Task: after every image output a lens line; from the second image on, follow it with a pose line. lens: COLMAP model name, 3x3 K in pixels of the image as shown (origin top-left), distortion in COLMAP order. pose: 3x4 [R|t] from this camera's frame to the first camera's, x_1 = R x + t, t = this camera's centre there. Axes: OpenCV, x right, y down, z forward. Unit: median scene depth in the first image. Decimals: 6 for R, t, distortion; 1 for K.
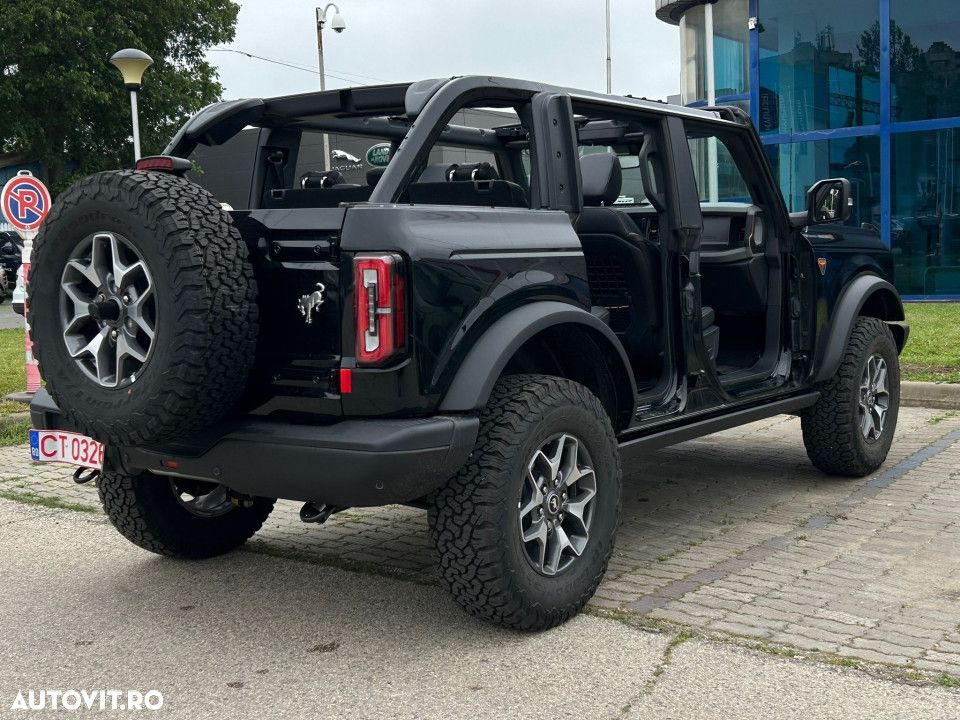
lens RADIAL K [[1221.7, 0, 499.6], [0, 1221.7, 358.2], [0, 0, 1]] dist [0.134266, -0.463880]
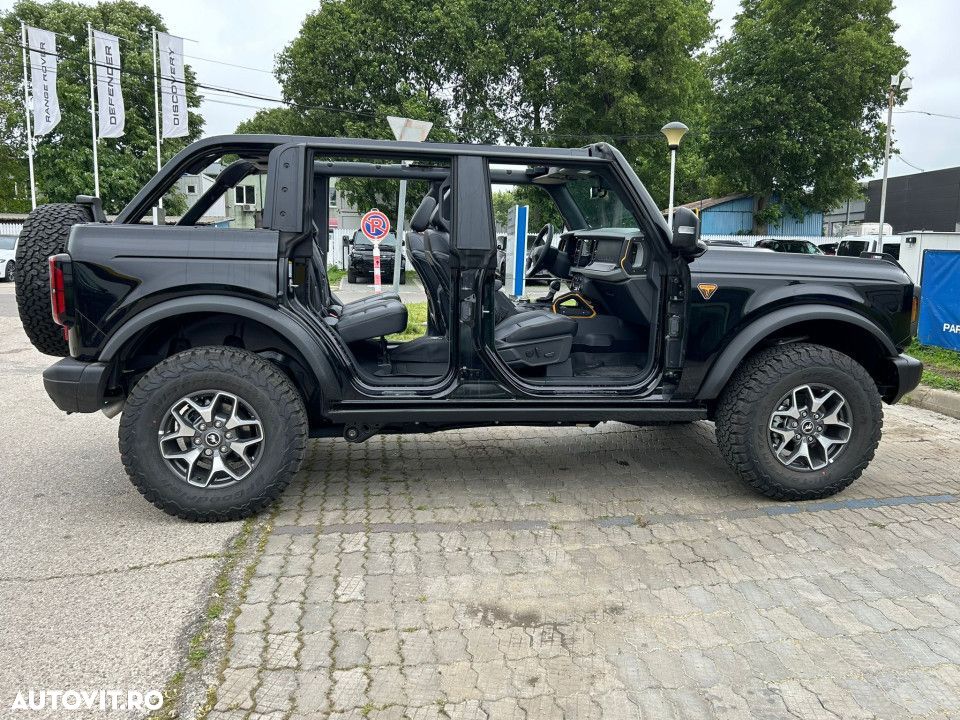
lens RADIAL K [[777.4, 0, 569.1], [0, 777.4, 355.2], [0, 0, 1]] dist [0.029539, -0.011728]
pose [[0.694583, 0.130569, -0.707465, 0.909379], [-0.098901, 0.991385, 0.085869, -0.091290], [0.712582, 0.010326, 0.701512, 0.619010]]
